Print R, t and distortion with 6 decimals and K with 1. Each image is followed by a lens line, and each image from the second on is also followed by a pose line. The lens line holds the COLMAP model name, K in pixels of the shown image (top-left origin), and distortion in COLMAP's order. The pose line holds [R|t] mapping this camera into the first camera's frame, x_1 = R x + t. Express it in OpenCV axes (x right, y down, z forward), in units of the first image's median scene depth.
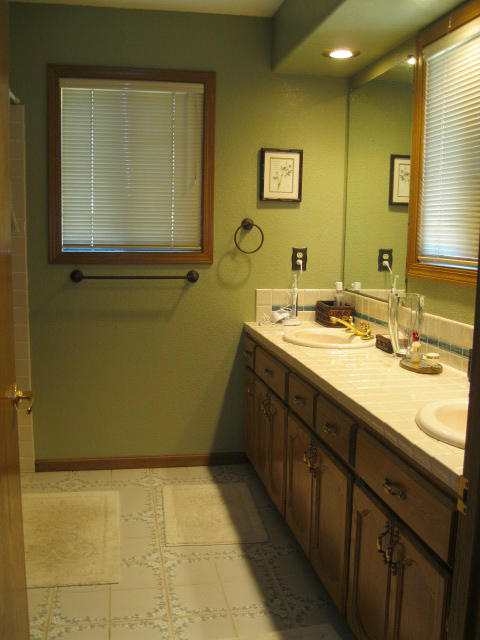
lens RADIAL K [[654.2, 0, 240.0], [0, 654.2, 320.0], [0, 0, 1]] dist [-0.124679, 0.056586]
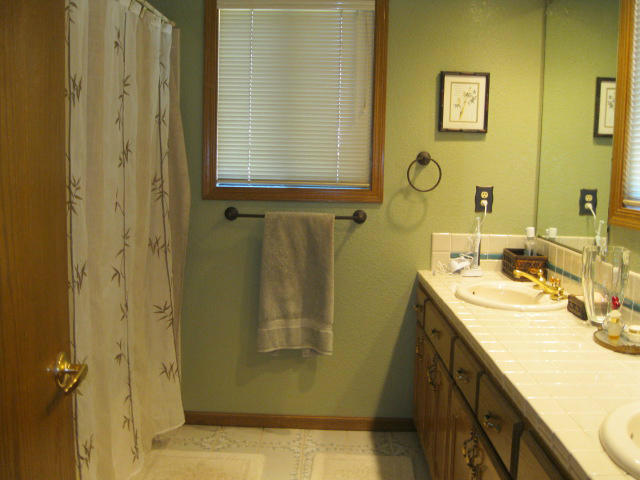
lens RADIAL K [[654.2, 0, 317.7], [0, 654.2, 235.6], [0, 0, 1]] dist [-0.124679, 0.056586]
pose [[0.979190, 0.027410, -0.201088, 0.052550], [-0.033348, 0.999100, -0.026200, -0.016840], [0.200189, 0.032361, 0.979223, 0.126946]]
